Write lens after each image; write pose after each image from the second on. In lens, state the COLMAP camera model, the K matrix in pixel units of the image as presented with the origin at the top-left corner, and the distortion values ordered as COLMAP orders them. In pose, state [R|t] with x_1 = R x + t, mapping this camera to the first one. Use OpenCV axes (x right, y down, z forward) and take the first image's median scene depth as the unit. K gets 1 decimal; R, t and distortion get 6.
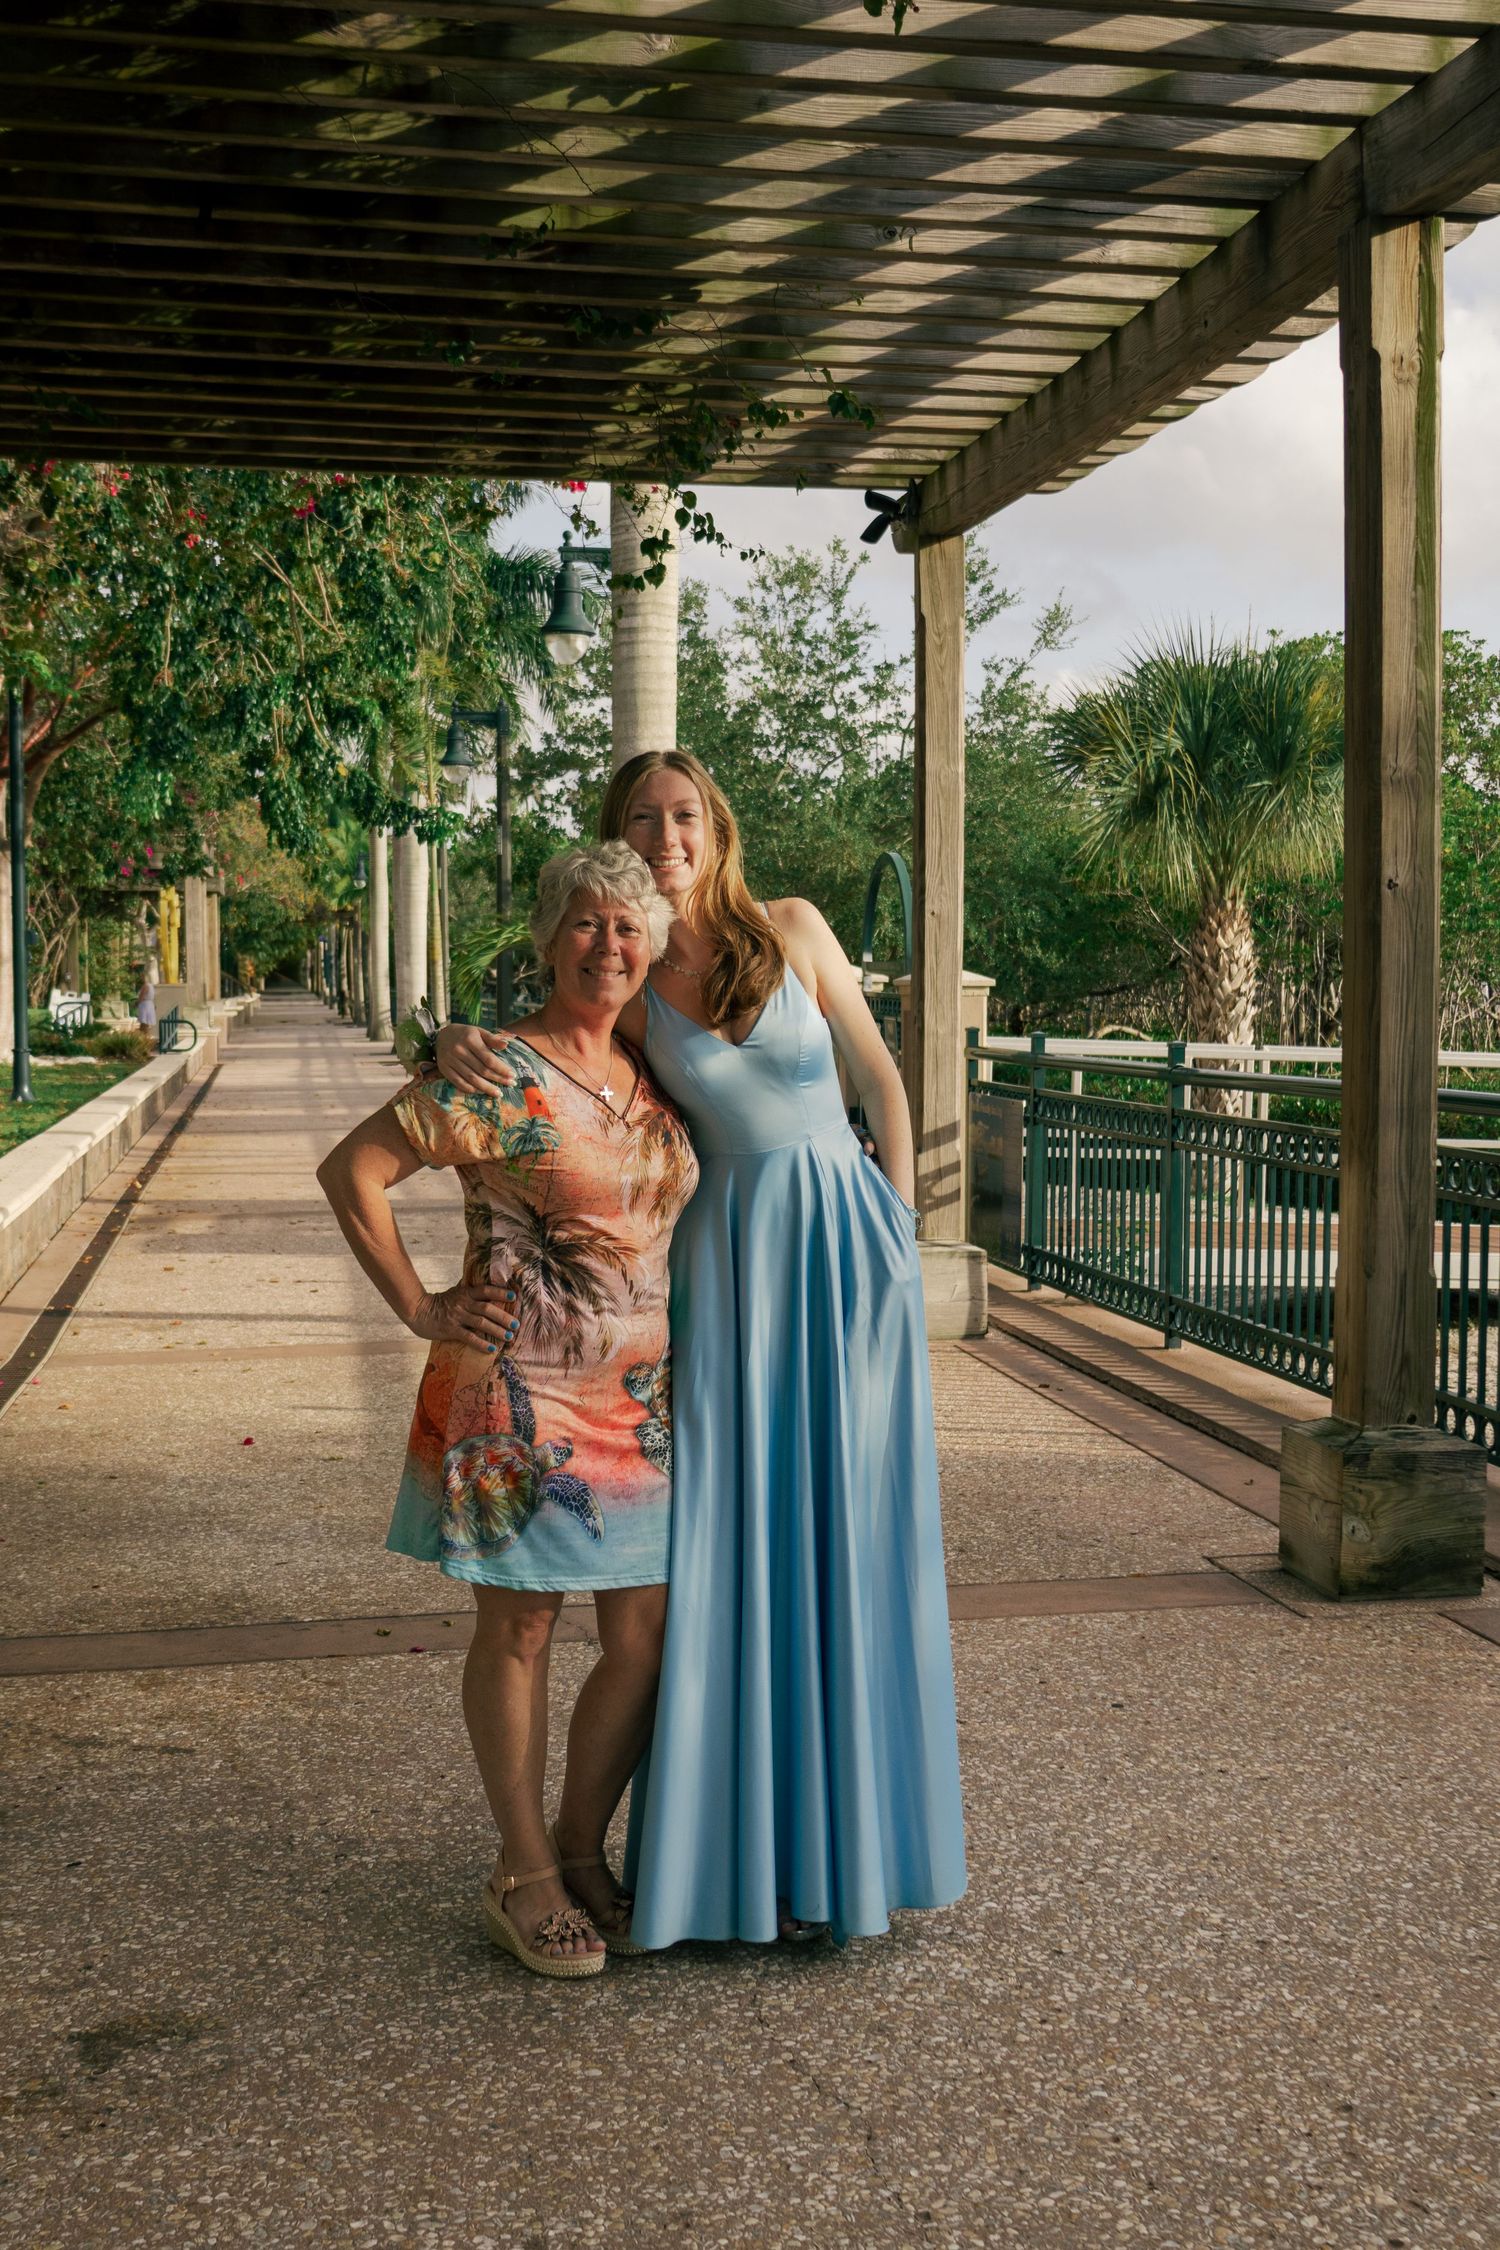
lens RADIAL K [[2548.8, 0, 731.1], [0, 2548.8, 1116.7], [0, 0, 1]] dist [-0.000894, -0.018696]
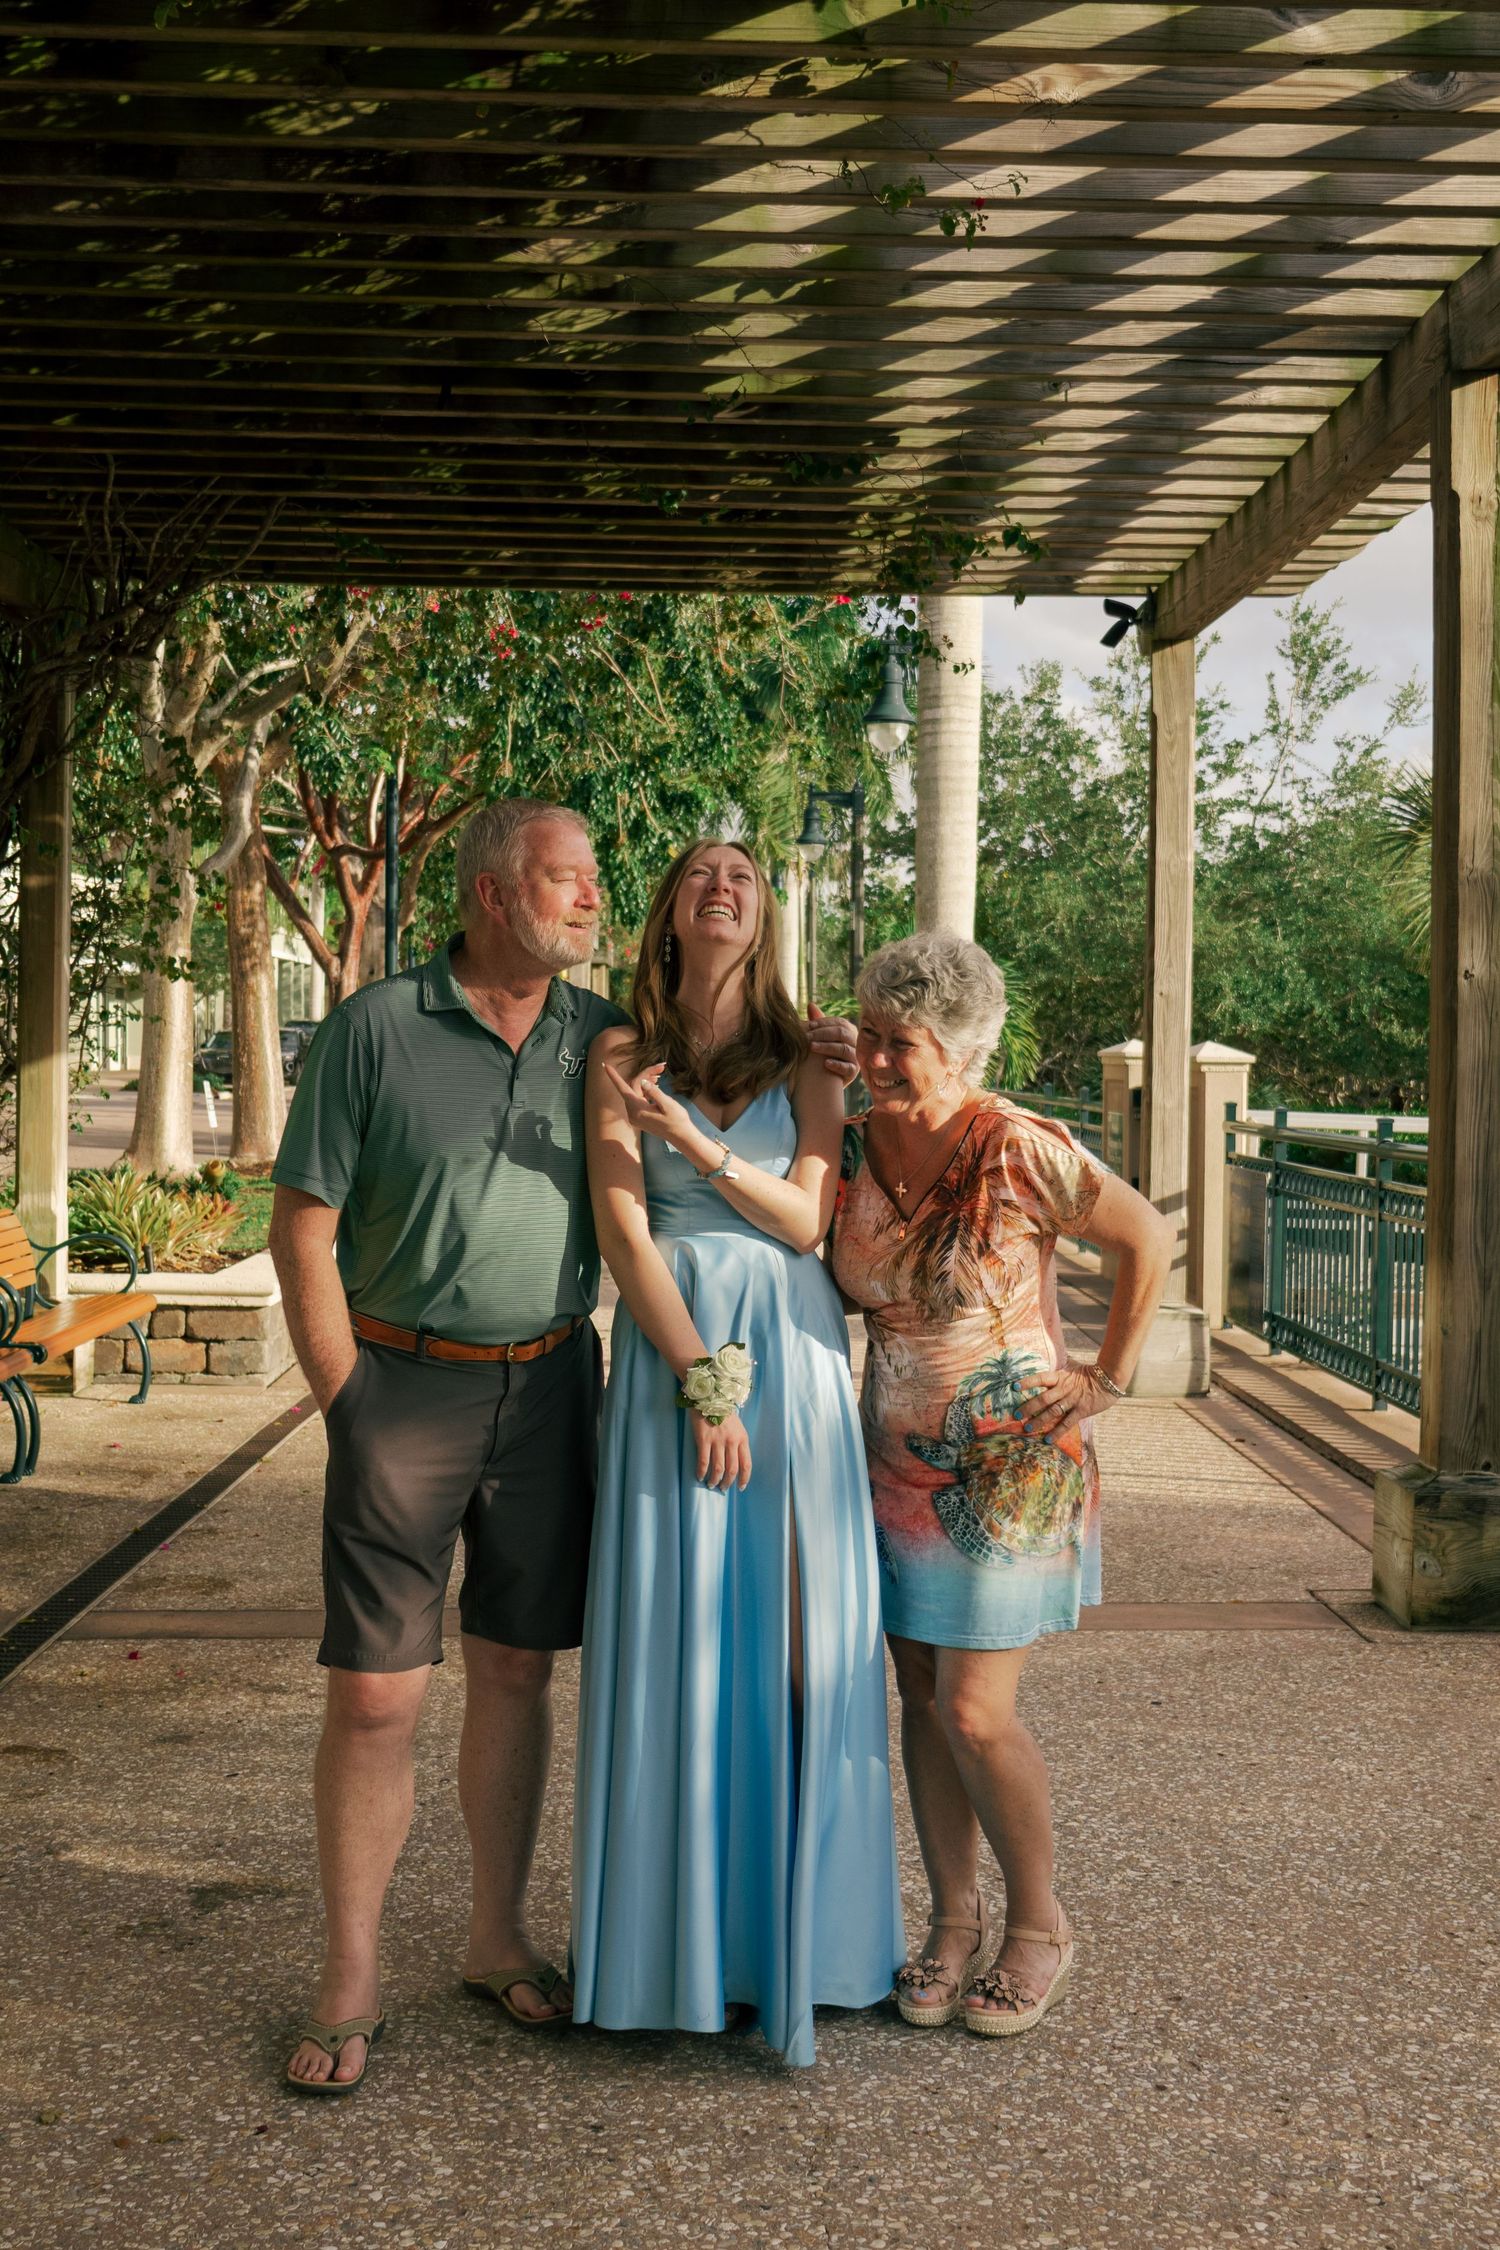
lens RADIAL K [[2592.3, 0, 749.5], [0, 2592.3, 1107.3], [0, 0, 1]] dist [-0.012809, 0.010530]
pose [[0.987277, 0.012354, -0.158529, 0.072744], [-0.017384, 0.999387, -0.030385, 0.002727], [0.158056, 0.032755, 0.986887, -0.079968]]
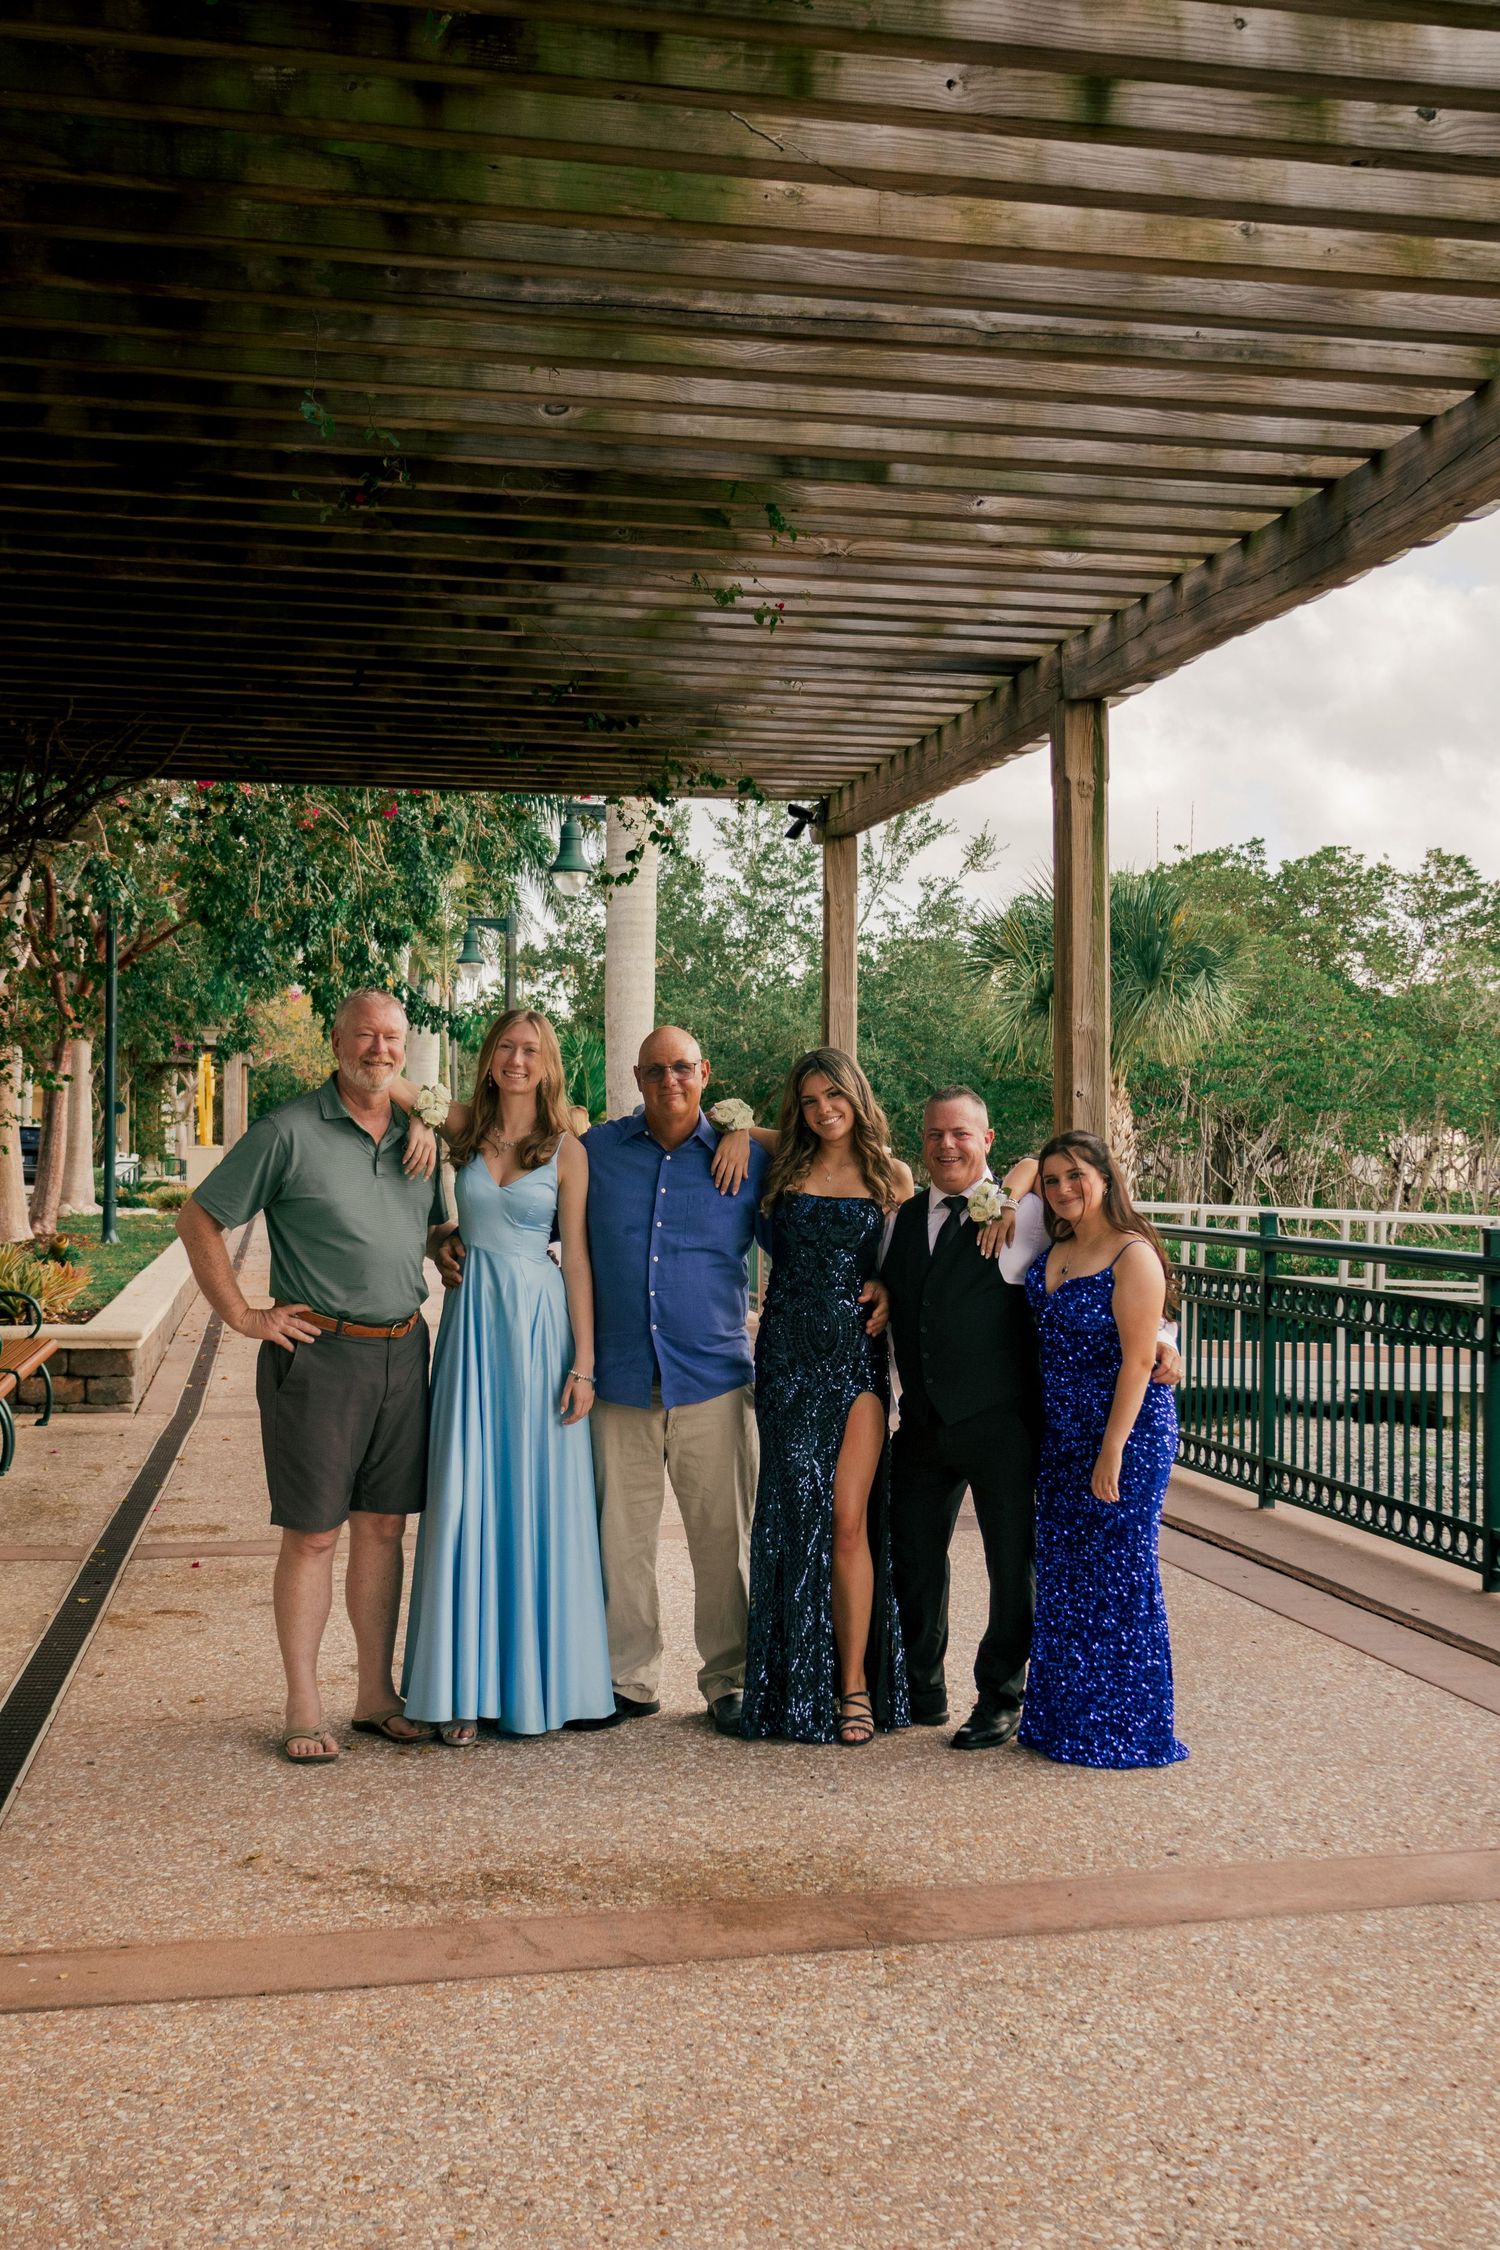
lens RADIAL K [[2548.8, 0, 731.1], [0, 2548.8, 1116.7], [0, 0, 1]] dist [-0.000894, -0.018696]
pose [[0.999962, 0.006192, 0.006073, 0.012416], [-0.005788, 0.997912, -0.064334, 0.017633], [-0.006459, 0.064296, 0.997910, -0.364810]]
